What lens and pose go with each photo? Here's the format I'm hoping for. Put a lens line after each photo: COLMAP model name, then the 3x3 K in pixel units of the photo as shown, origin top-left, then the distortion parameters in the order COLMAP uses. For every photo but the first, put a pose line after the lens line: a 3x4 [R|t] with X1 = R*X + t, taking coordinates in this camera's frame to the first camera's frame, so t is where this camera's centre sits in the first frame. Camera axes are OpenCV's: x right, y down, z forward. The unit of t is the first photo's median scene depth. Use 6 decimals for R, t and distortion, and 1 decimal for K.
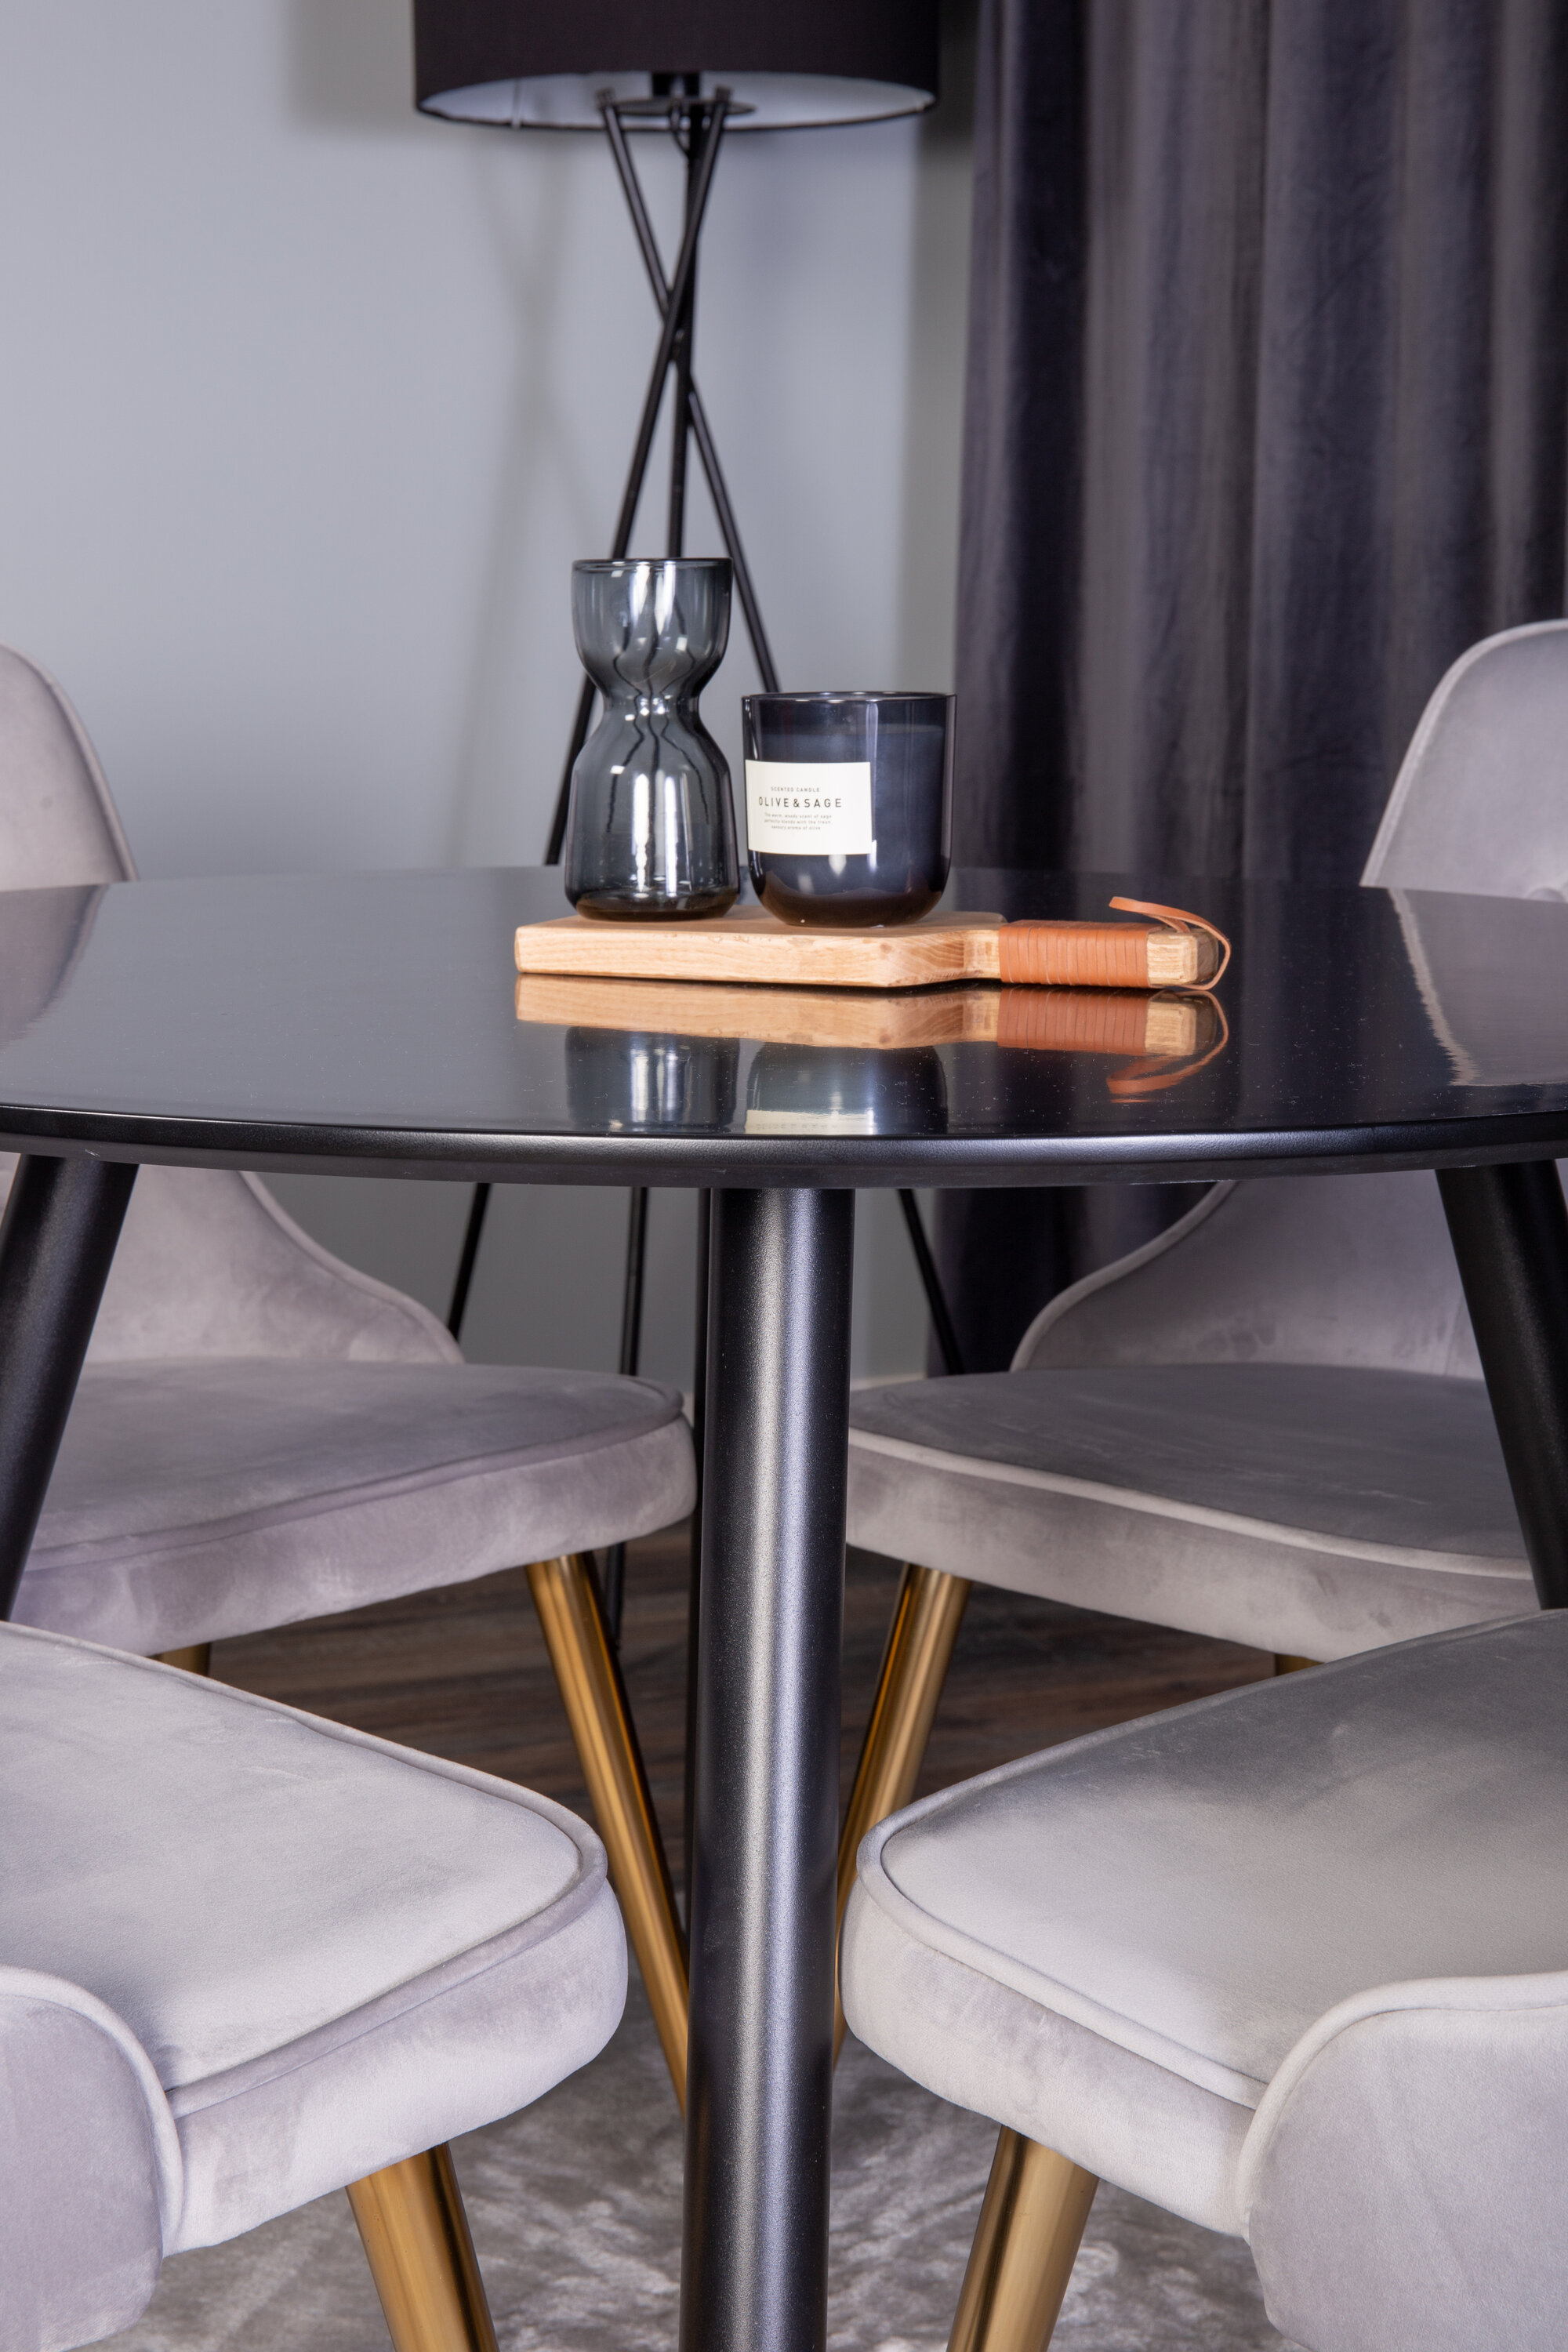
lens RADIAL K [[4061.9, 0, 784.0], [0, 4061.9, 1176.0], [0, 0, 1]] dist [0.133740, -0.022668]
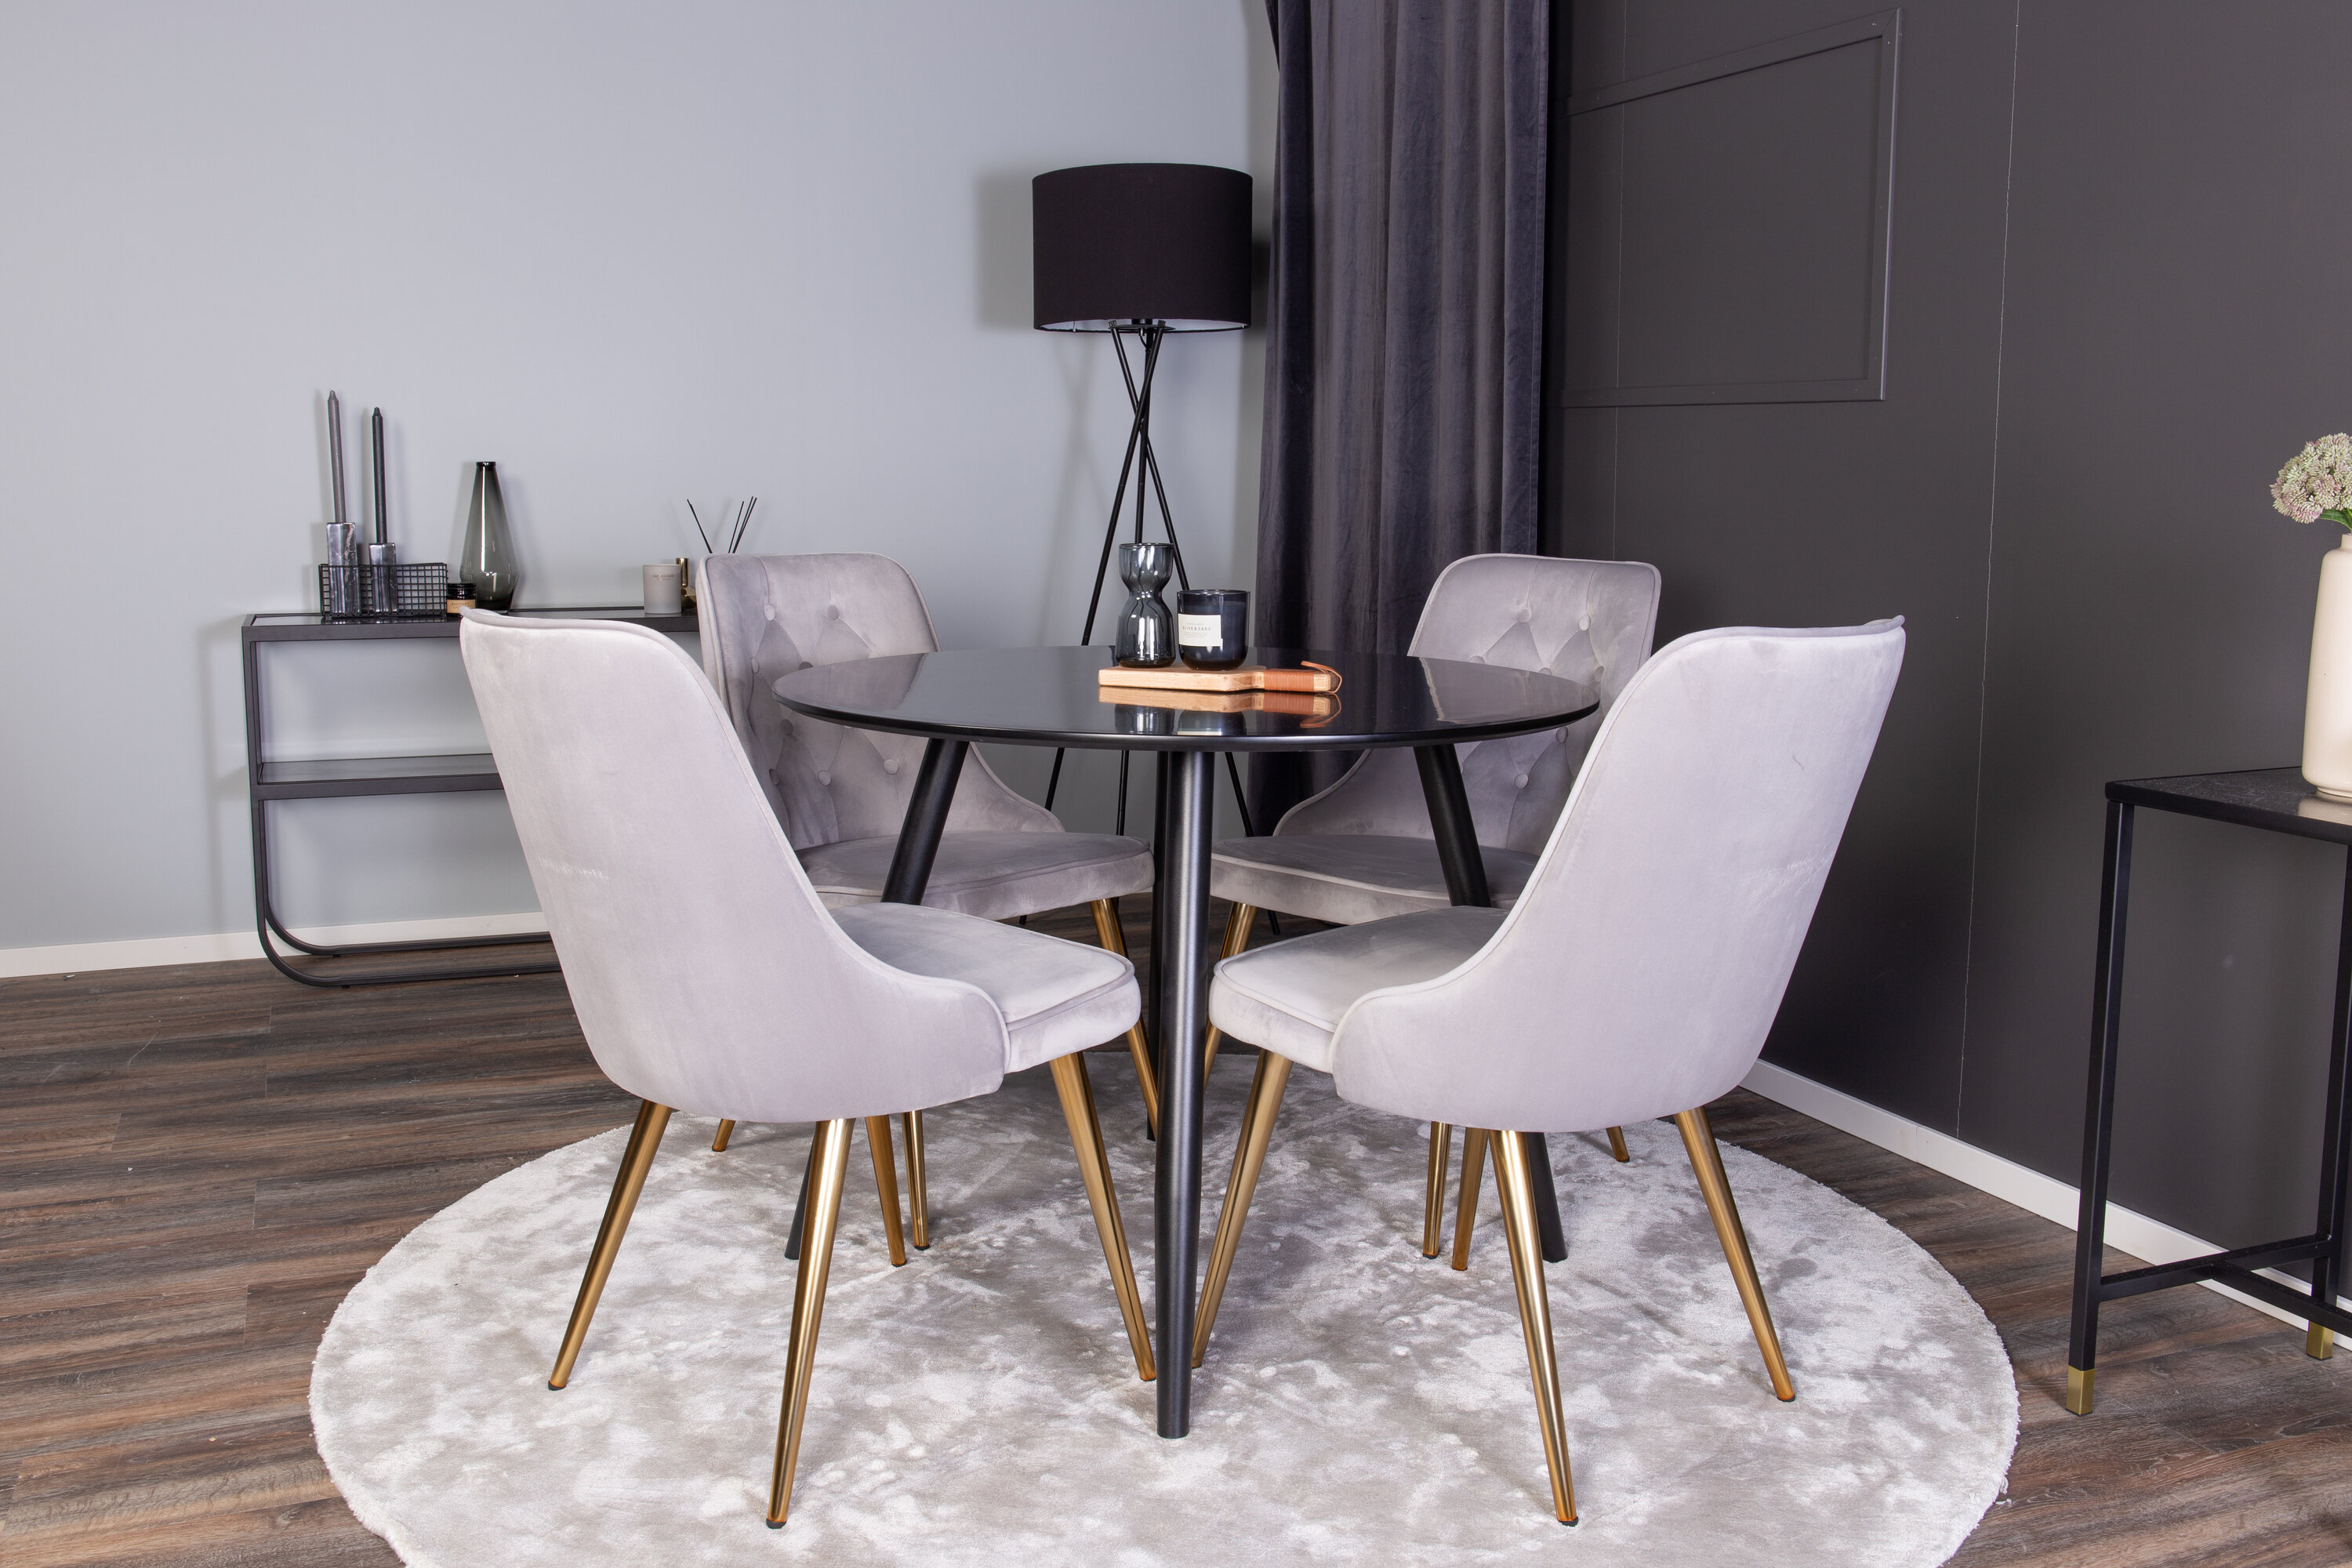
lens RADIAL K [[2185.0, 0, 1176.0], [0, 2185.0, 784.0], [0, 0, 1]] dist [-0.006132, 0.134360]
pose [[0.999981, 0.006150, 0.000914, -0.010547], [-0.006146, 0.999971, -0.004568, 0.025195], [-0.000942, 0.004563, 0.999989, -0.520190]]
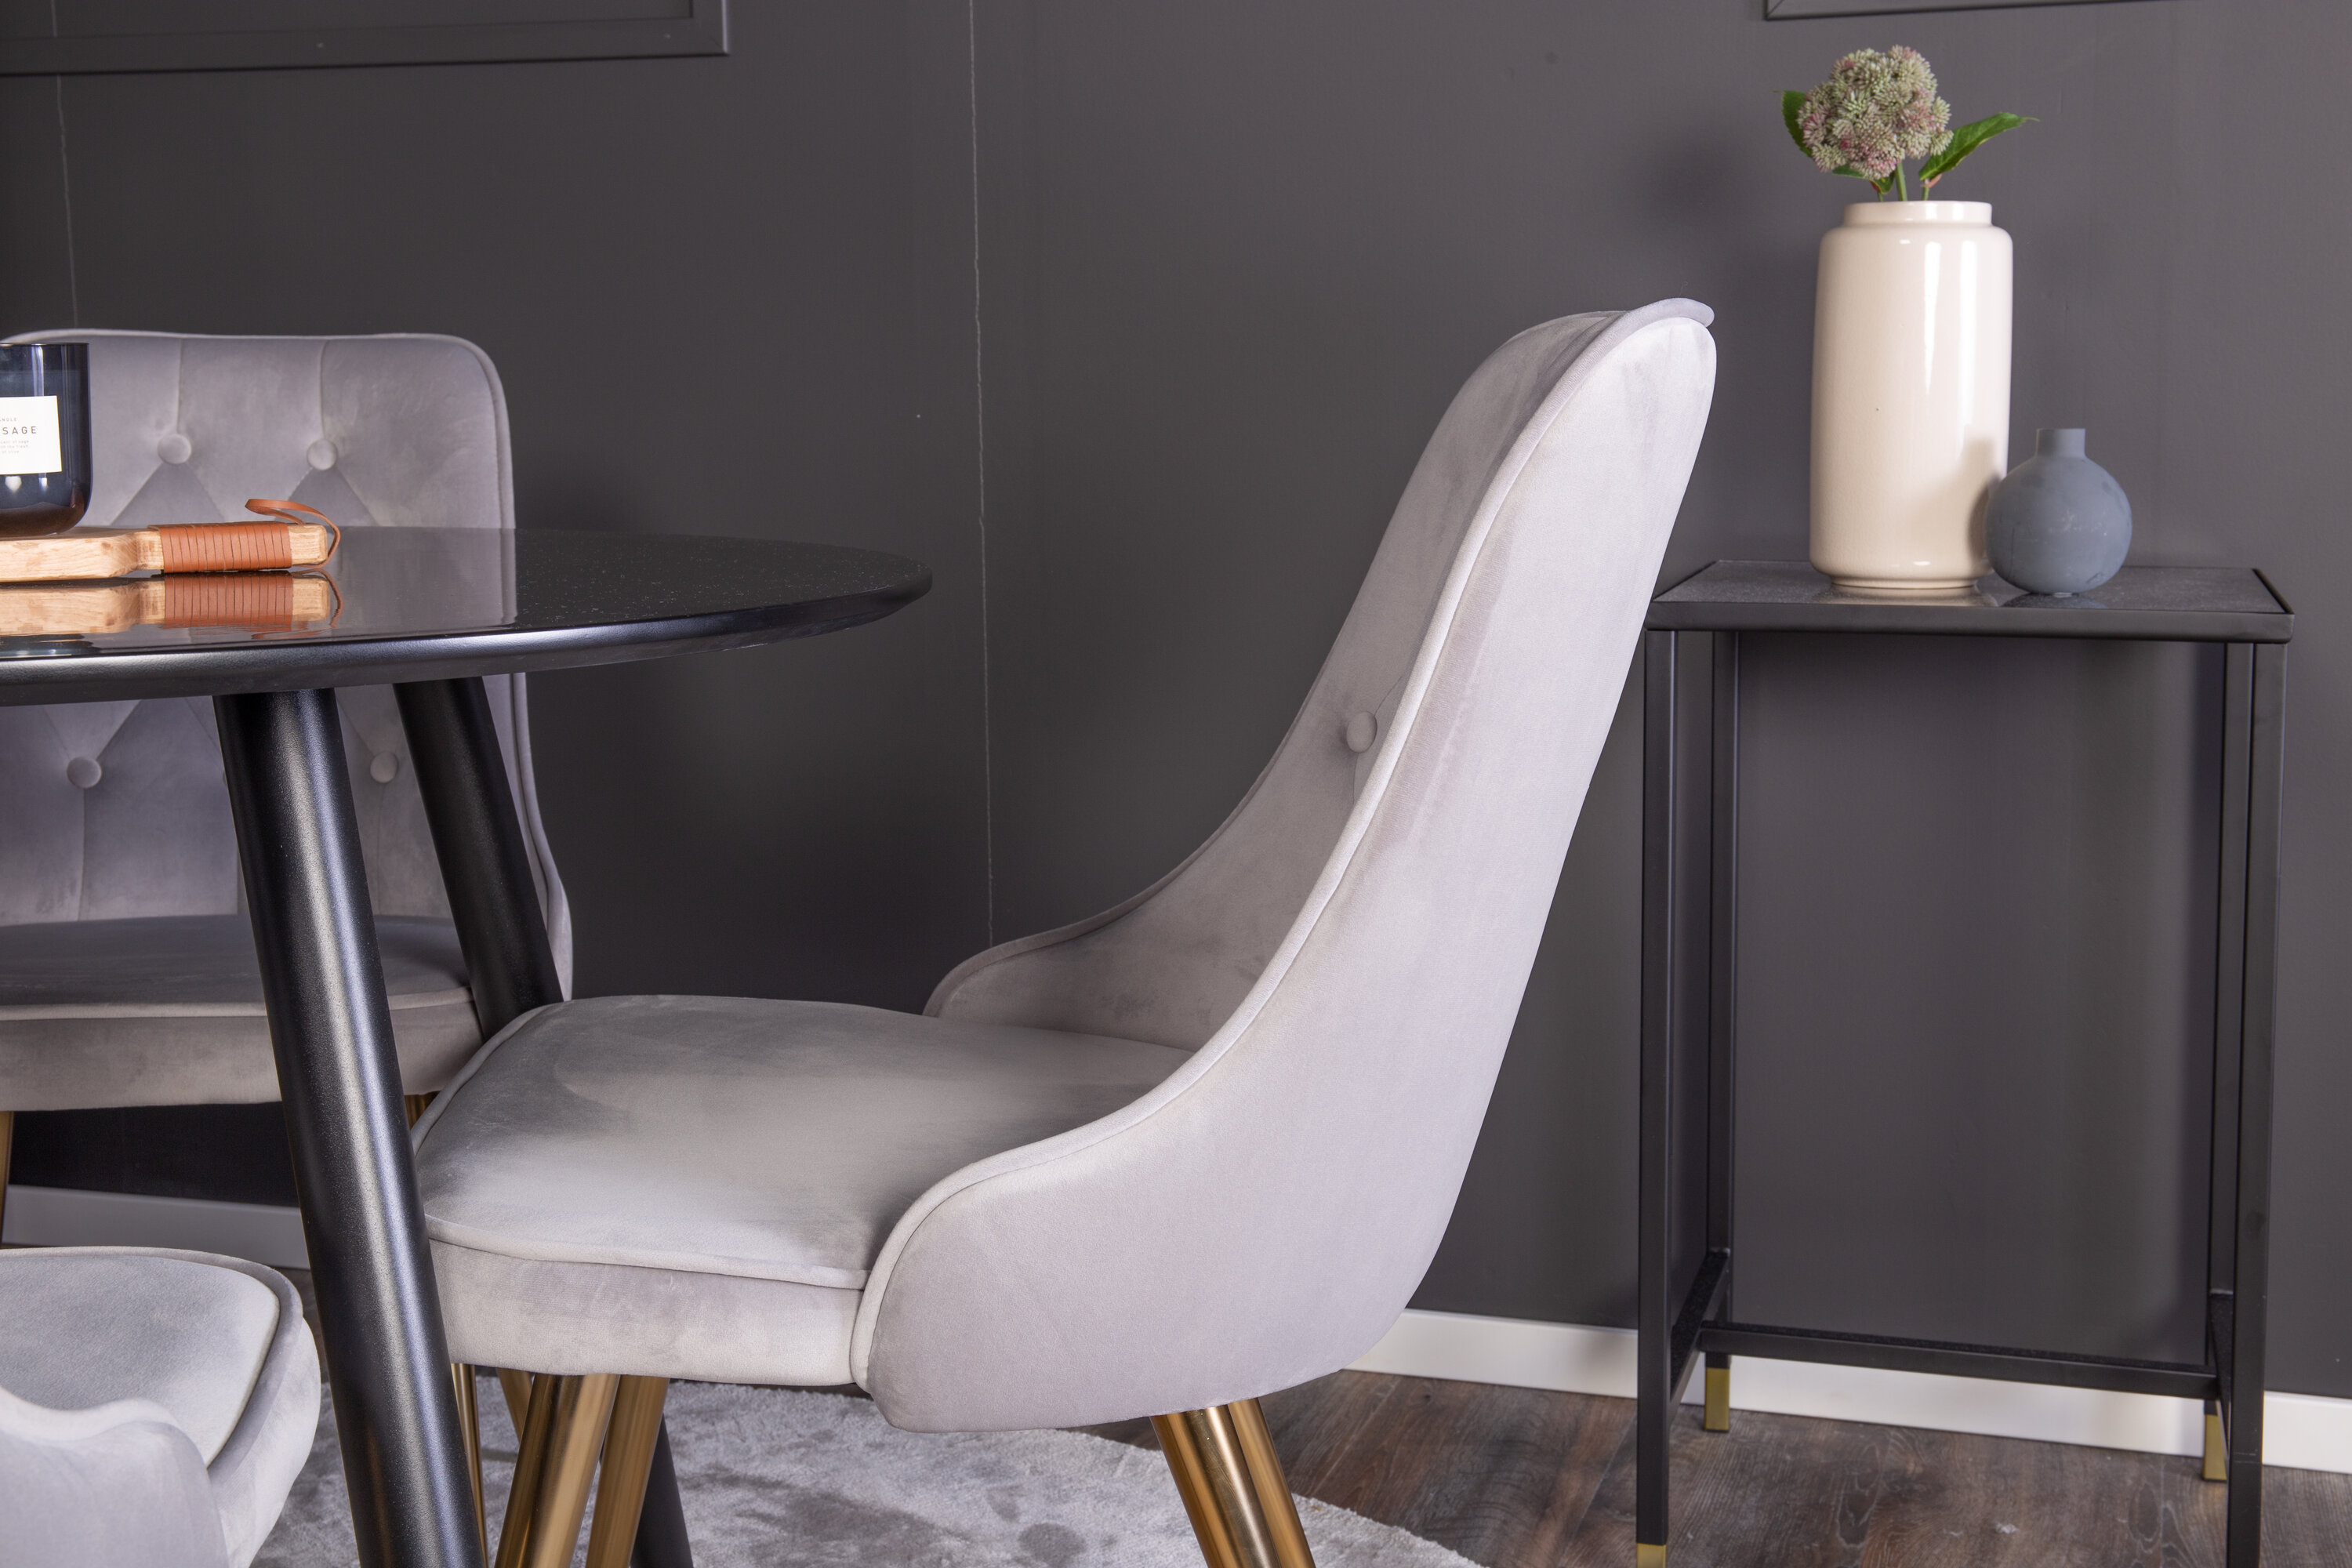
lens RADIAL K [[3080.5, 0, 1176.0], [0, 3080.5, 784.0], [0, 0, 1]] dist [-0.002832, 0.382616]
pose [[0.653246, -0.109297, 0.749215, -0.414854], [0.126597, 0.991363, 0.034240, 0.020766], [-0.746487, 0.072481, 0.661441, 0.132647]]
